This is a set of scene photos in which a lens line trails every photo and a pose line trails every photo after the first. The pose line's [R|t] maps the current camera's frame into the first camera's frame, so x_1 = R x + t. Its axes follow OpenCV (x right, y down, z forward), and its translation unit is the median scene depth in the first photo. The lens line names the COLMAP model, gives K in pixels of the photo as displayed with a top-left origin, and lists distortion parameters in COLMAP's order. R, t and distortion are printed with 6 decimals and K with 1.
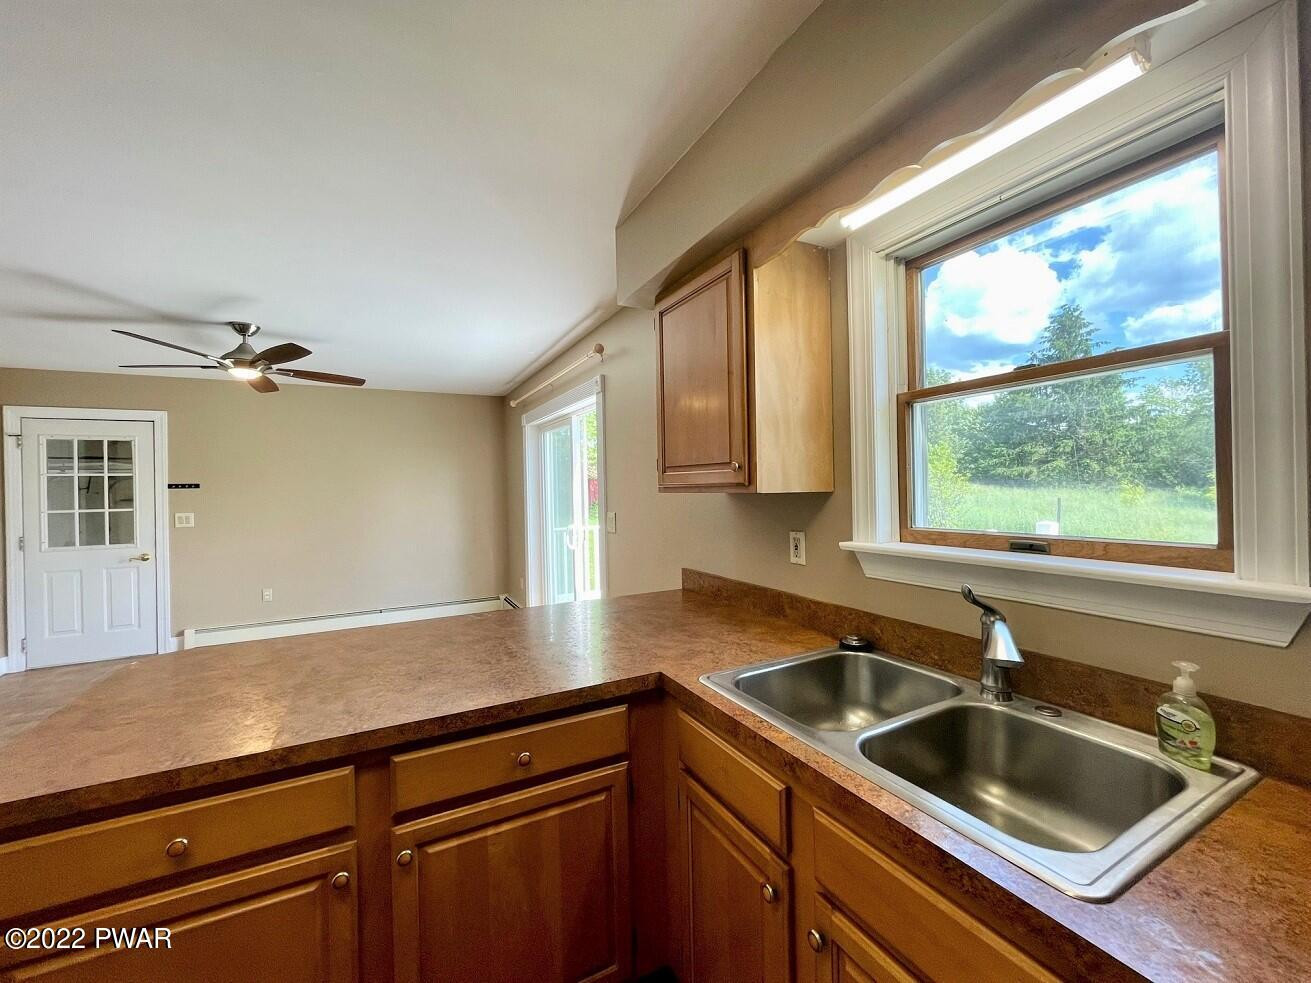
lens RADIAL K [[530.4, 0, 644.7], [0, 530.4, 488.0], [0, 0, 1]] dist [-0.000209, 0.000116]
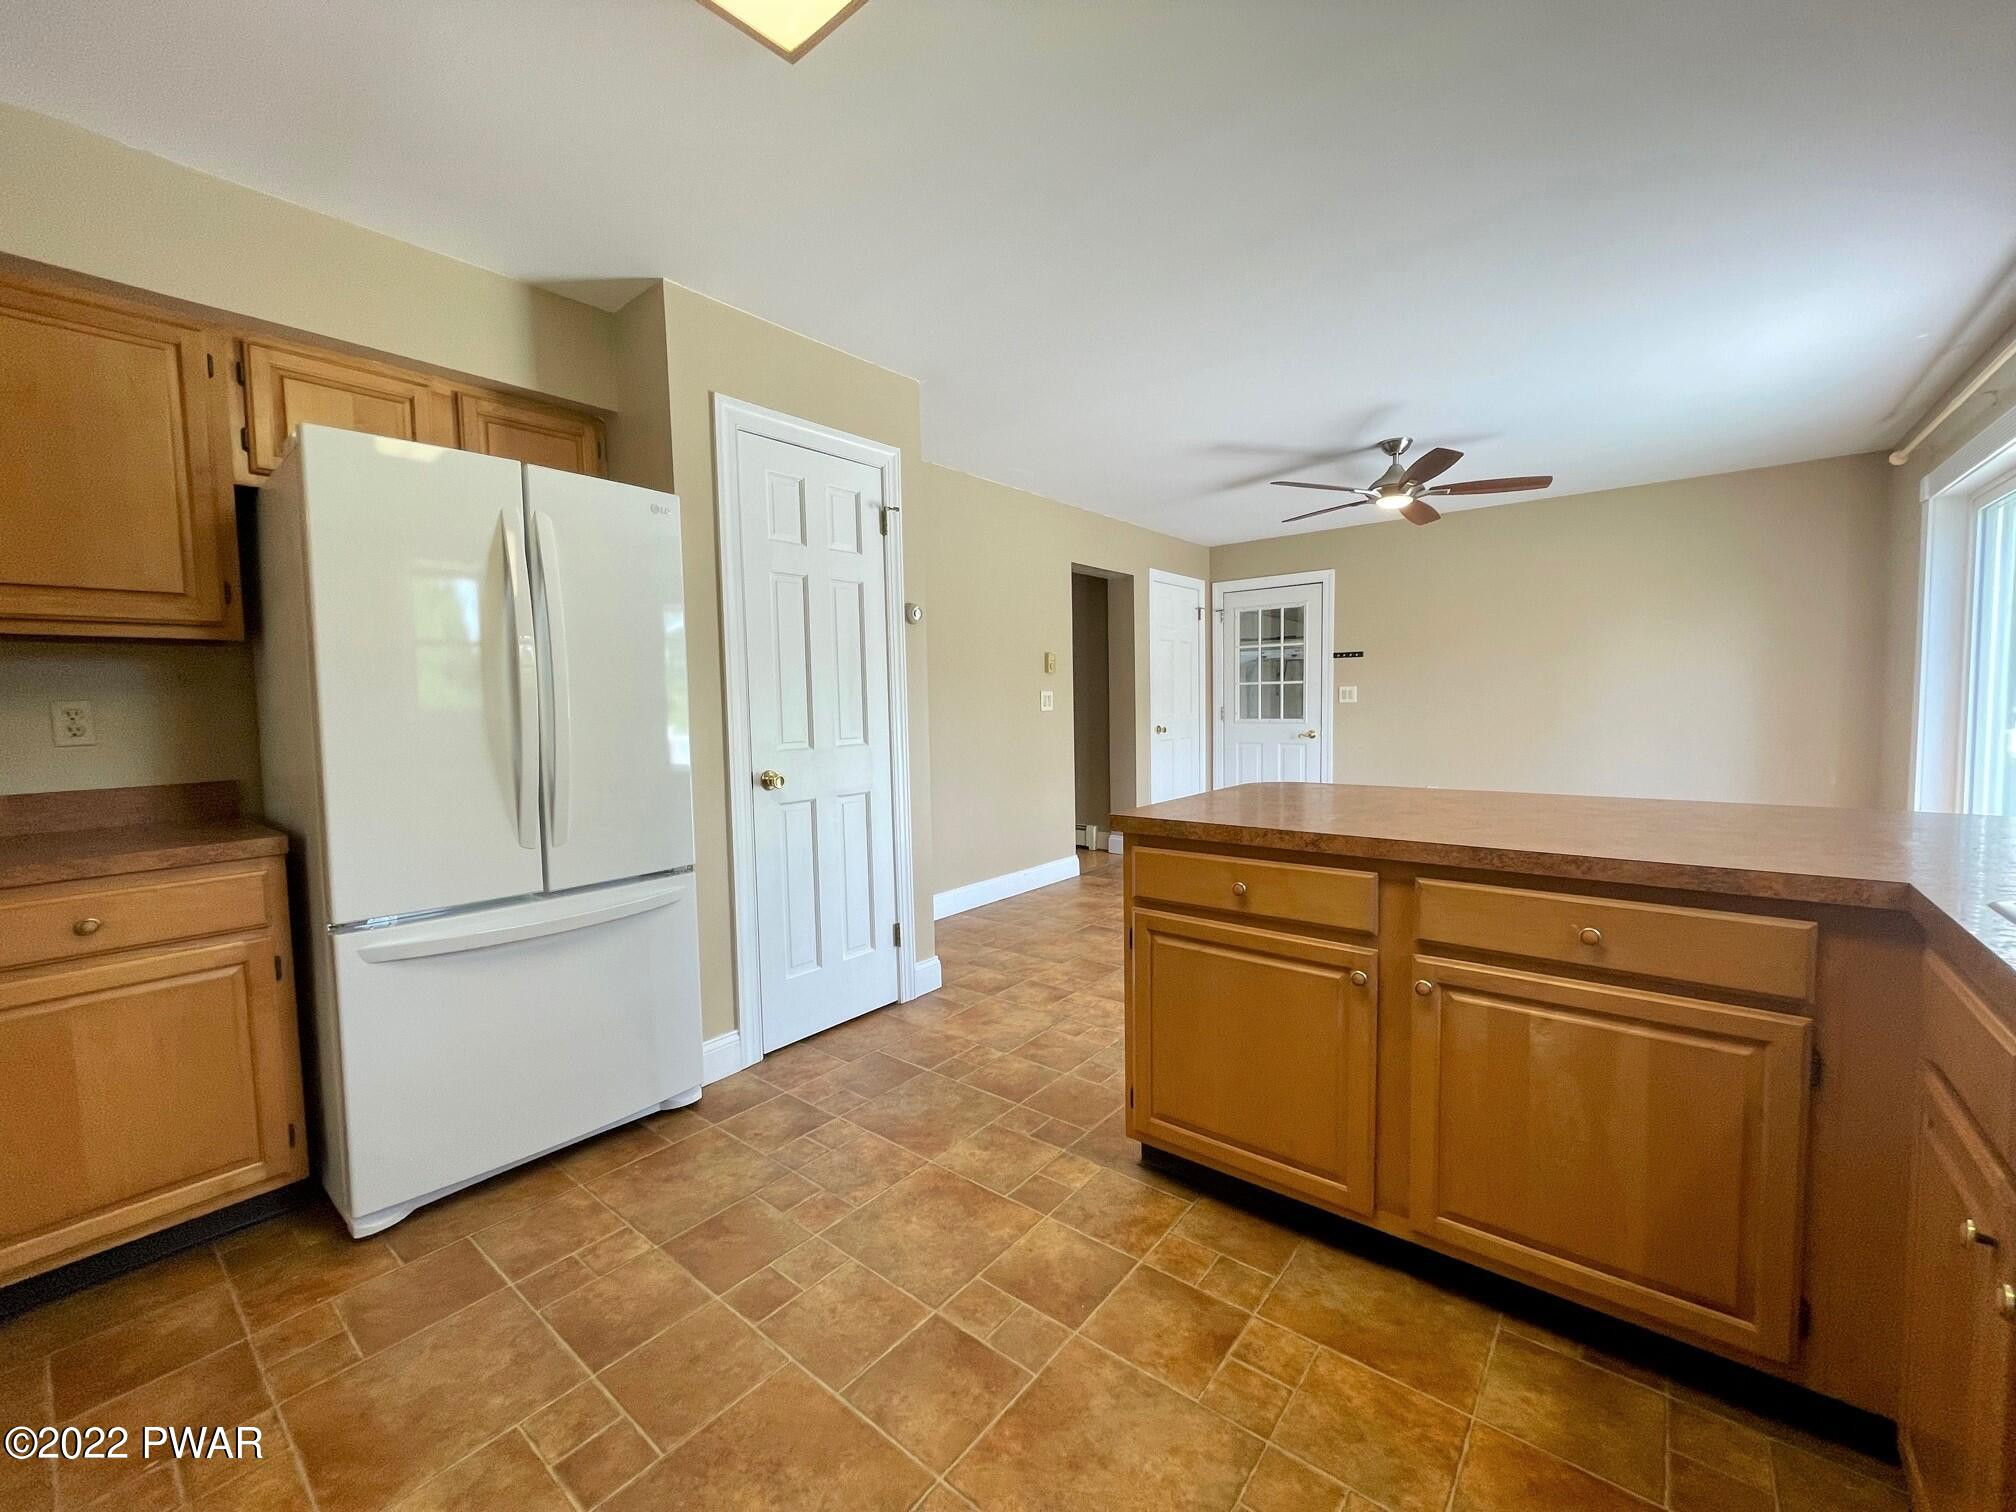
lens RADIAL K [[815.7, 0, 1011.6], [0, 815.7, 750.4], [0, 0, 1]] dist [-0.000209, 0.000116]
pose [[0.413572, 0.068195, -0.907914, 0.173888], [0.009981, 0.996792, 0.079417, 0.060864], [0.910417, -0.041906, 0.411564, -0.070430]]
